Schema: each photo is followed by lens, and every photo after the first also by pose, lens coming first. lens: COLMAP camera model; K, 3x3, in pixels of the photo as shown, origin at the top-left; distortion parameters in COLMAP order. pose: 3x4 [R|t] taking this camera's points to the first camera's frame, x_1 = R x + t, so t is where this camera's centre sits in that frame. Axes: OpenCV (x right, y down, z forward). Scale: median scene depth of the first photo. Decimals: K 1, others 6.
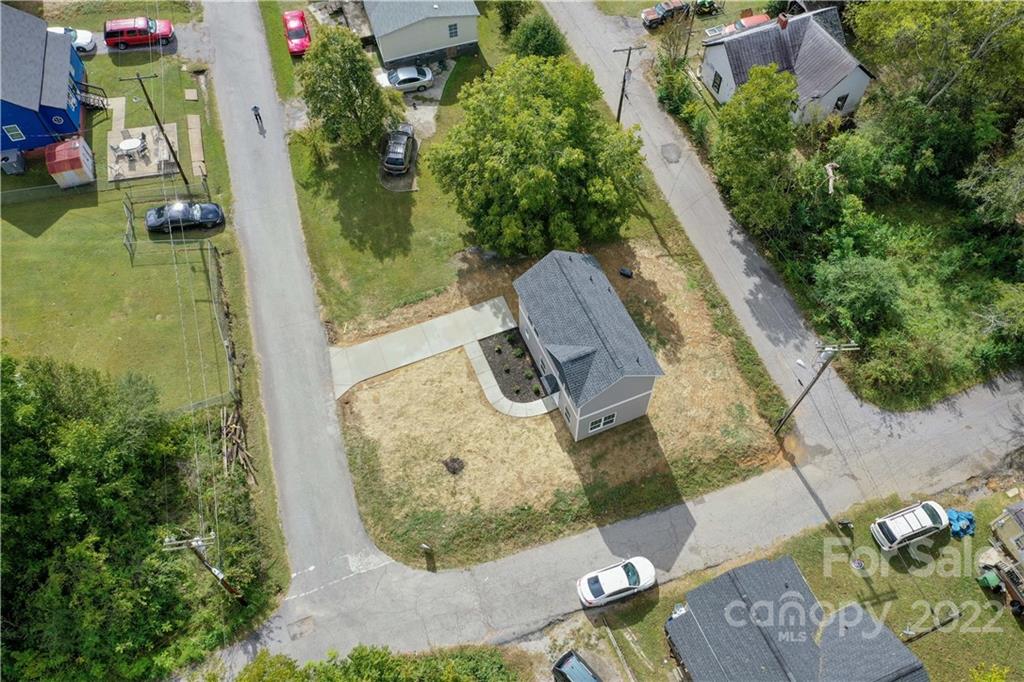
lens RADIAL K [[807.2, 0, 513.5], [0, 807.2, 341.6], [0, 0, 1]] dist [-0.004404, -0.010368]
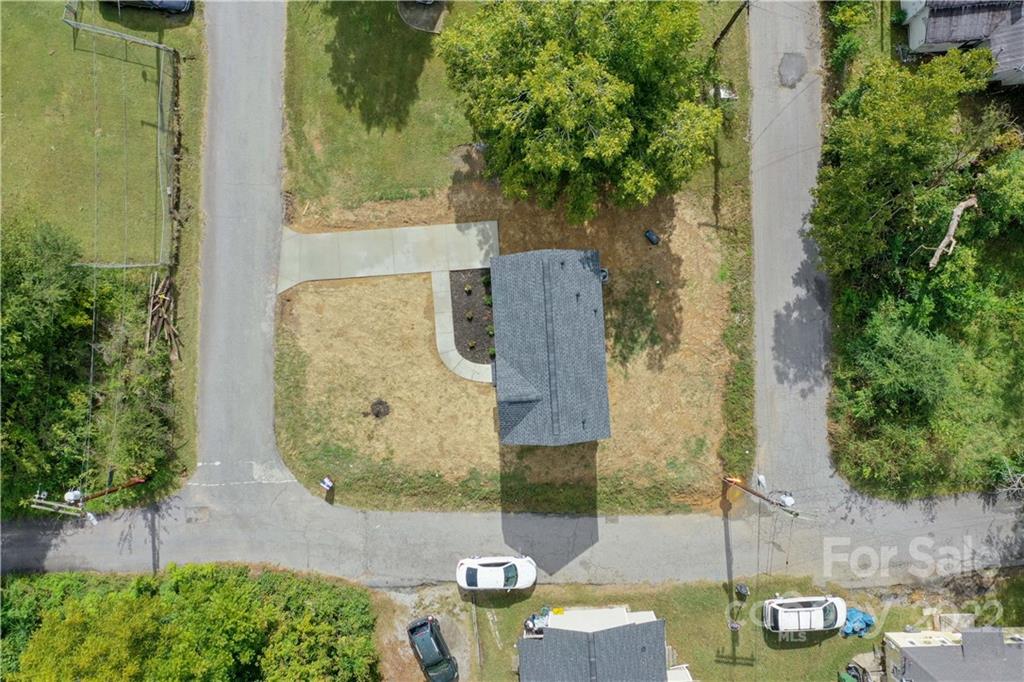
lens RADIAL K [[807.2, 0, 512.0], [0, 807.2, 339.8], [0, 0, 1]] dist [-0.004404, -0.010368]
pose [[0.944376, 0.328732, -0.009466, 0.052920], [-0.272297, 0.797741, 0.538018, -0.441279], [0.184415, -0.505513, 0.842880, 0.260778]]
